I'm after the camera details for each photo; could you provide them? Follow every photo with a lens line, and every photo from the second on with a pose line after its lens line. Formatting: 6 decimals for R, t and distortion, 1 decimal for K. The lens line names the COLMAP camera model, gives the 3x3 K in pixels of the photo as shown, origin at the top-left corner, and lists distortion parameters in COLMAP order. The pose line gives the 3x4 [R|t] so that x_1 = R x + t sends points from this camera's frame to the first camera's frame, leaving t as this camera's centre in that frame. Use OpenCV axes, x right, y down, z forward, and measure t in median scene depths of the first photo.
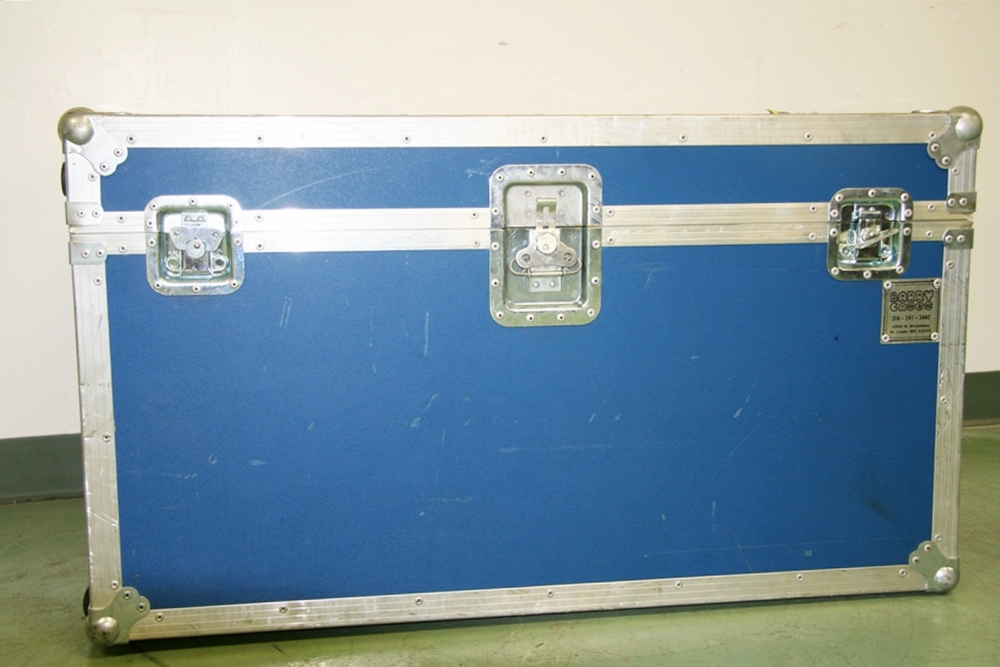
lens RADIAL K [[1349.1, 0, 500.7], [0, 1349.1, 333.8], [0, 0, 1]] dist [0.045858, 0.000000]
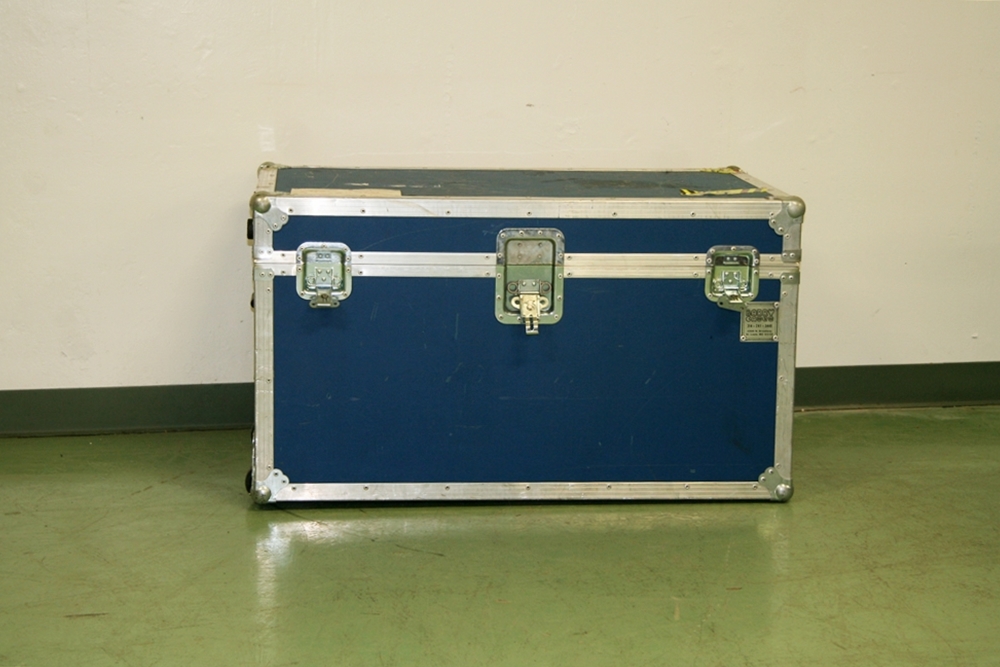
lens RADIAL K [[2041.9, 0, 497.6], [0, 2041.9, 330.0], [0, 0, 1]] dist [0.307739, 0.000000]
pose [[0.997500, 0.034349, -0.061759, 0.150548], [-0.033140, 0.999241, 0.020495, -0.048611], [0.062416, -0.018397, 0.997881, -1.508070]]
